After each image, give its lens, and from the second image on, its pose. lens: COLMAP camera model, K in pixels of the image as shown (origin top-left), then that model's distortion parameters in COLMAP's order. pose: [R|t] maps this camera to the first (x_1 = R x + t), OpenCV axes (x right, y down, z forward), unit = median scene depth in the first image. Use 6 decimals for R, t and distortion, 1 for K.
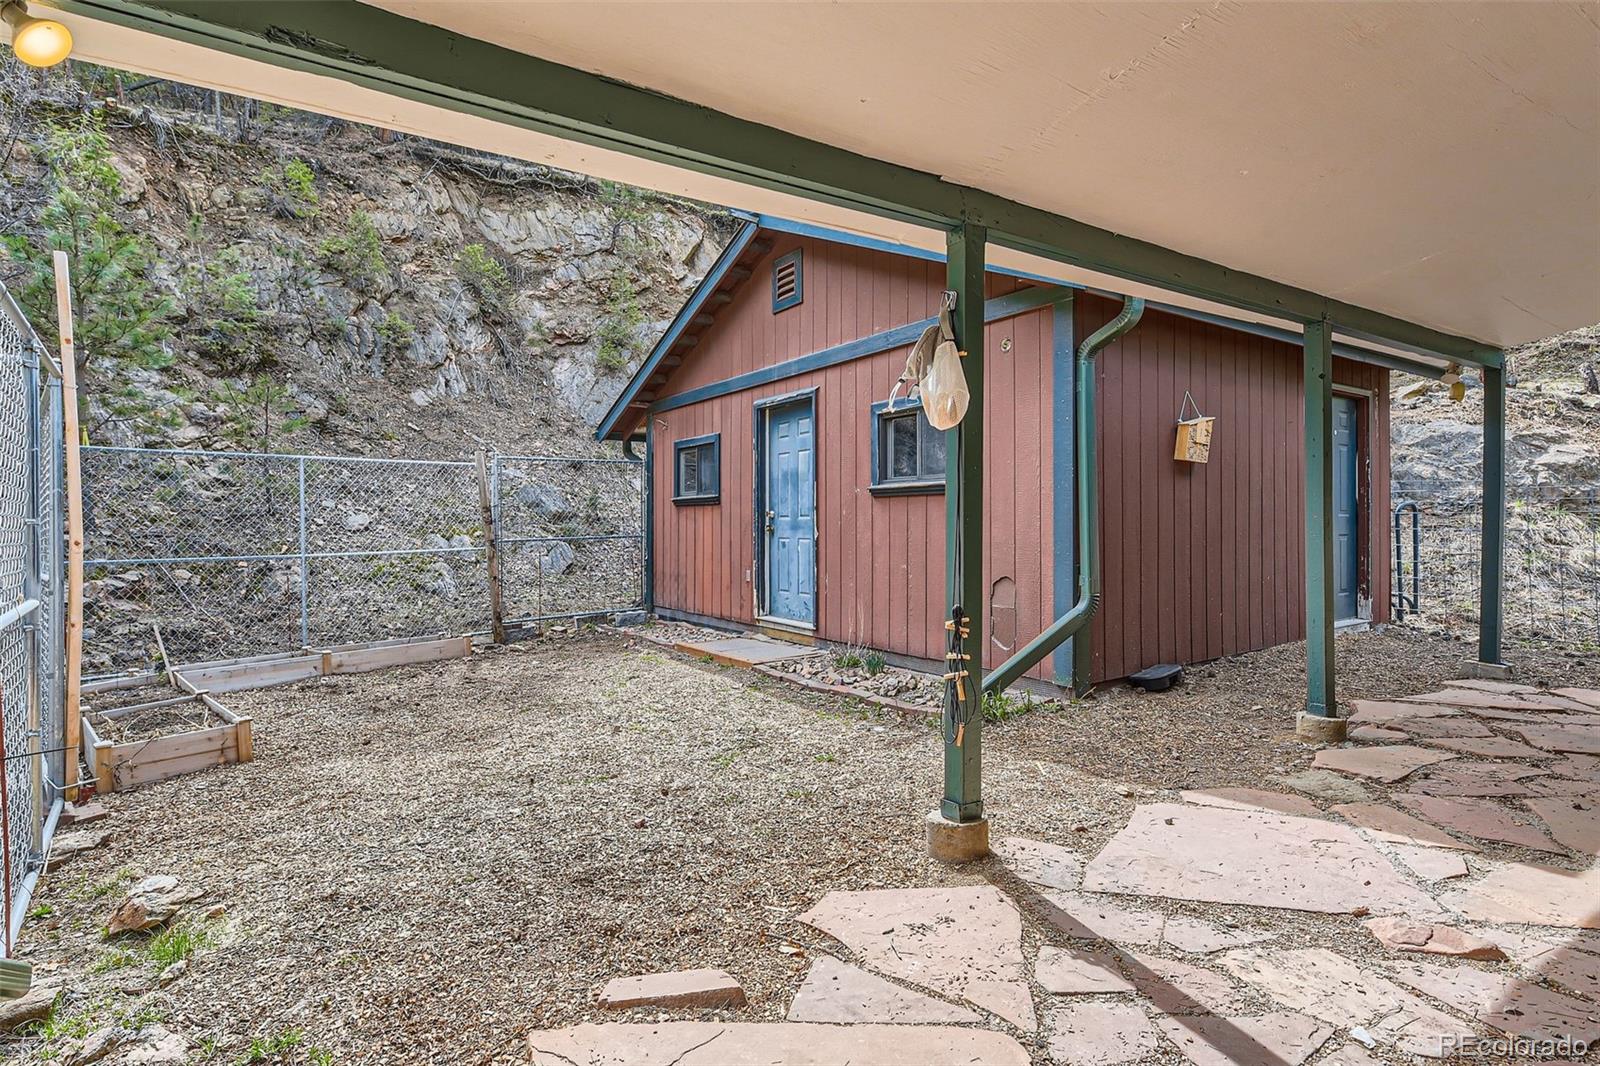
lens RADIAL K [[785.8, 0, 797.4], [0, 785.8, 507.5], [0, 0, 1]] dist [0.001714, 0.000281]
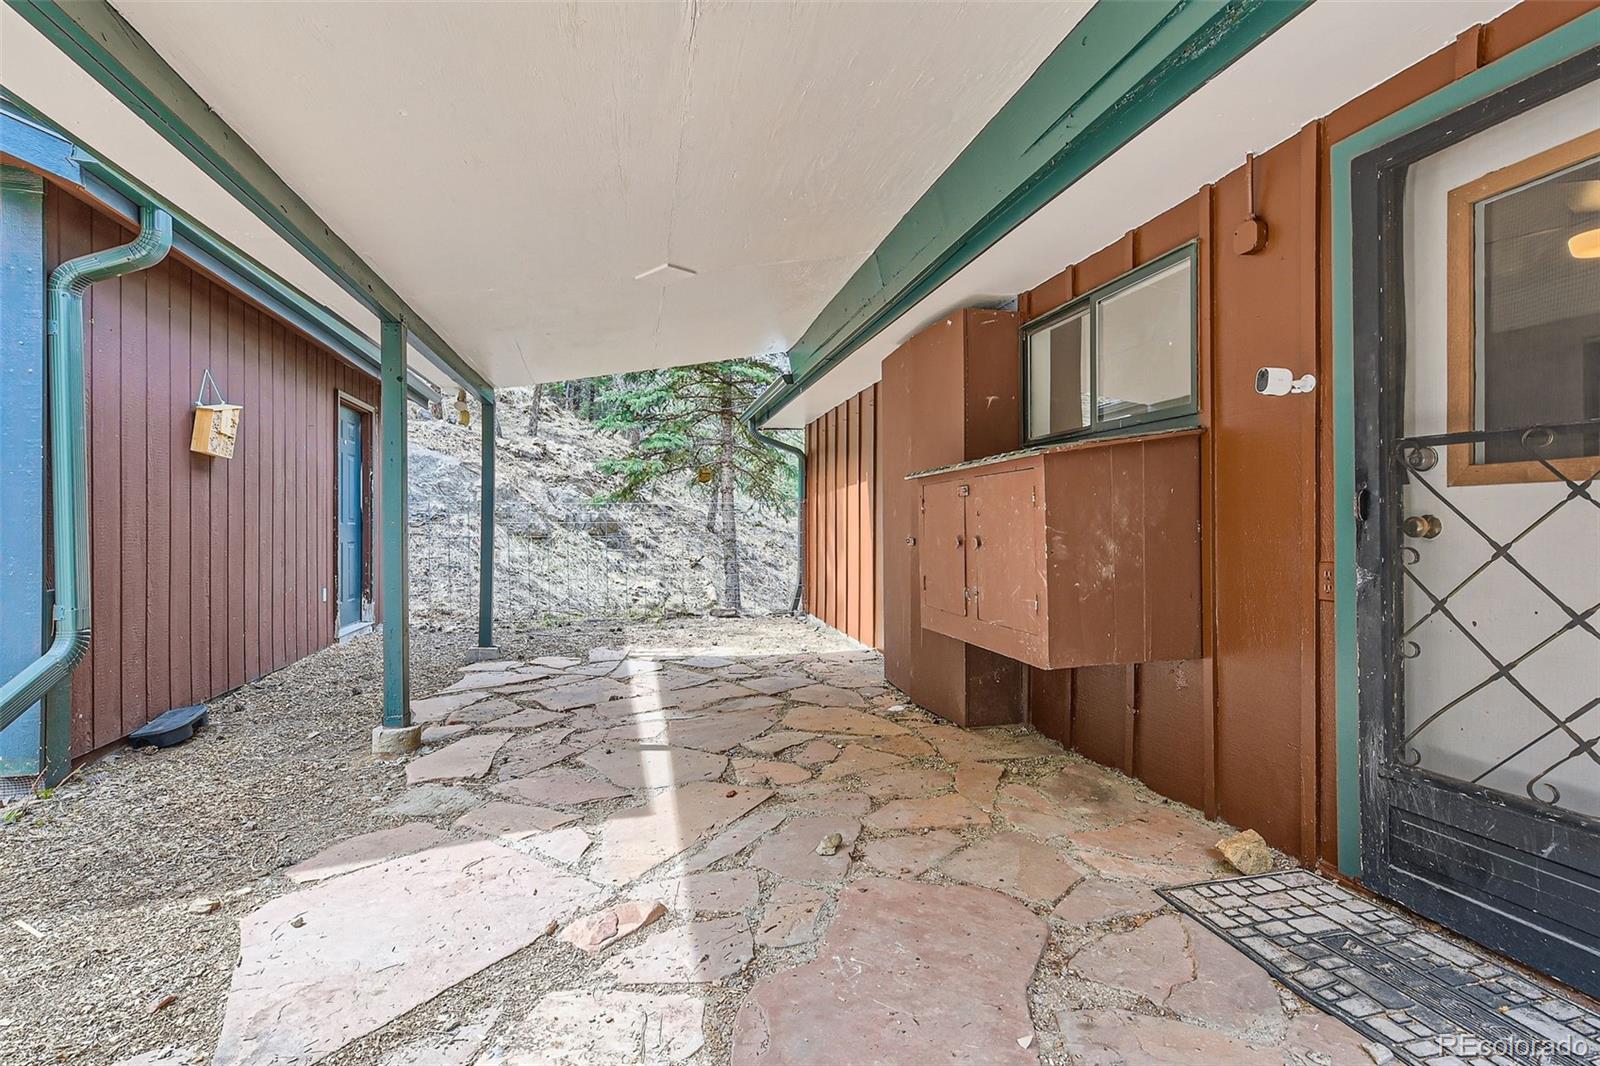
lens RADIAL K [[739.3, 0, 793.3], [0, 739.3, 527.9], [0, 0, 1]] dist [0.002341, -0.000394]
pose [[0.351359, 0.007016, 0.936214, -0.015116], [-0.019111, 0.999817, -0.000320, 0.007698], [-0.936046, -0.017780, 0.351429, 0.182100]]
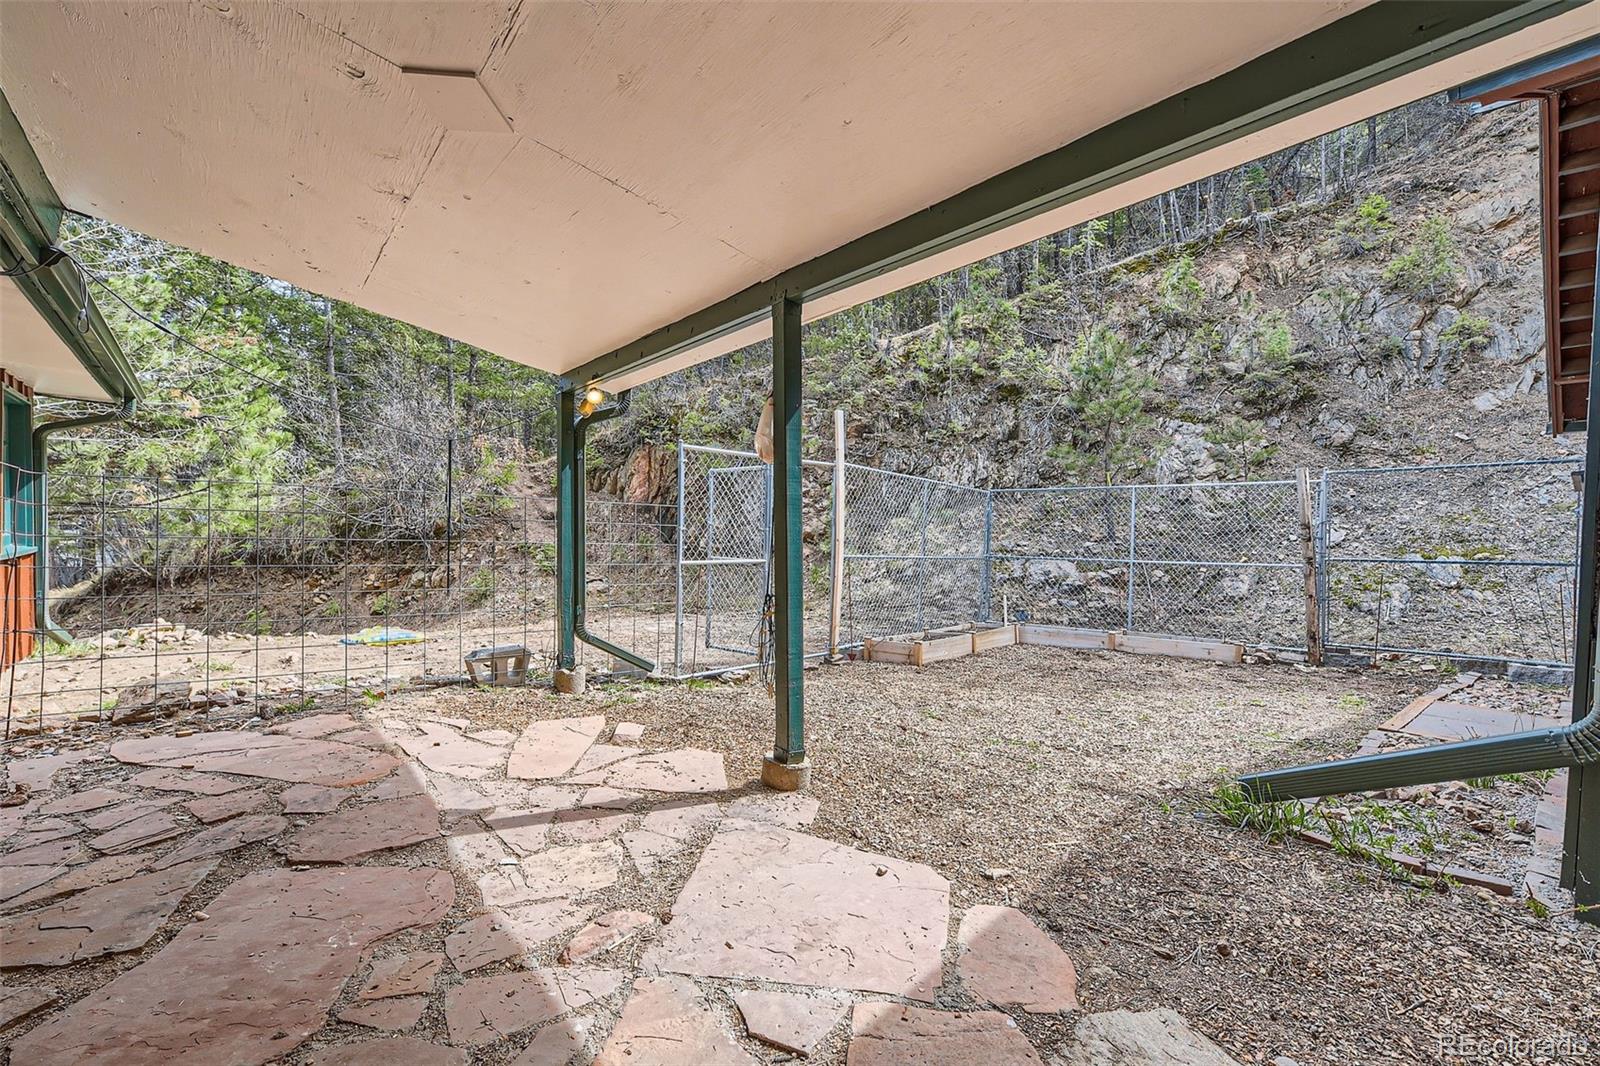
lens RADIAL K [[688.3, 0, 800.0], [0, 688.3, 533.0], [0, 0, 1]] dist [0.011632, -0.000186]
pose [[0.118623, 0.009334, -0.992896, 0.715991], [-0.000238, 0.999956, 0.009372, 0.004620], [0.992939, -0.000875, 0.118620, 0.473088]]
